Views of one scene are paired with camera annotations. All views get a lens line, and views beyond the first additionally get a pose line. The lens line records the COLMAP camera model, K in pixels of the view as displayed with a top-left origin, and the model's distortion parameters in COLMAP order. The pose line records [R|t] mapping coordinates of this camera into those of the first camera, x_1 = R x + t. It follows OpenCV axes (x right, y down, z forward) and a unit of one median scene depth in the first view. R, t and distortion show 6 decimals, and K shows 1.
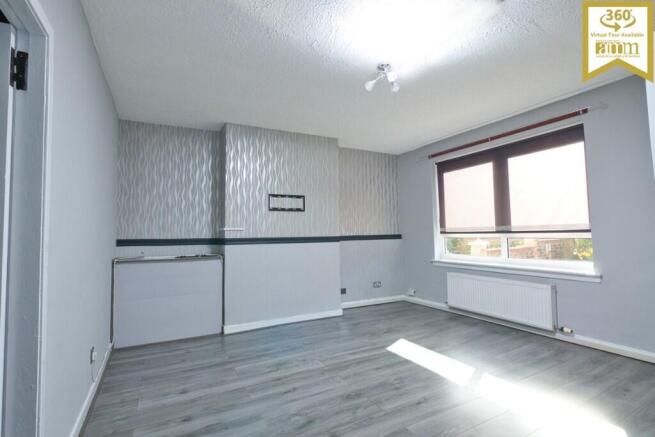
lens RADIAL K [[298.1, 0, 327.5], [0, 298.1, 218.5], [0, 0, 1]] dist [-0.001163, 0.000077]
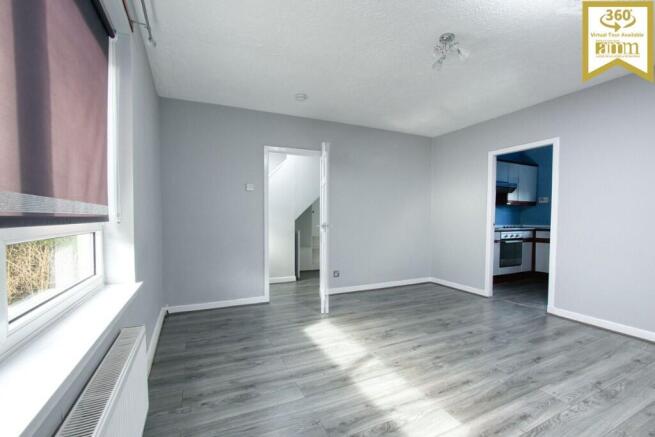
lens RADIAL K [[298.1, 0, 327.5], [0, 298.1, 218.5], [0, 0, 1]] dist [-0.001163, 0.000077]
pose [[-0.999074, 0.012487, 0.041170, 0.554341], [0.010317, 0.998567, -0.052505, 0.103229], [-0.041767, -0.052032, -0.997772, 2.012633]]
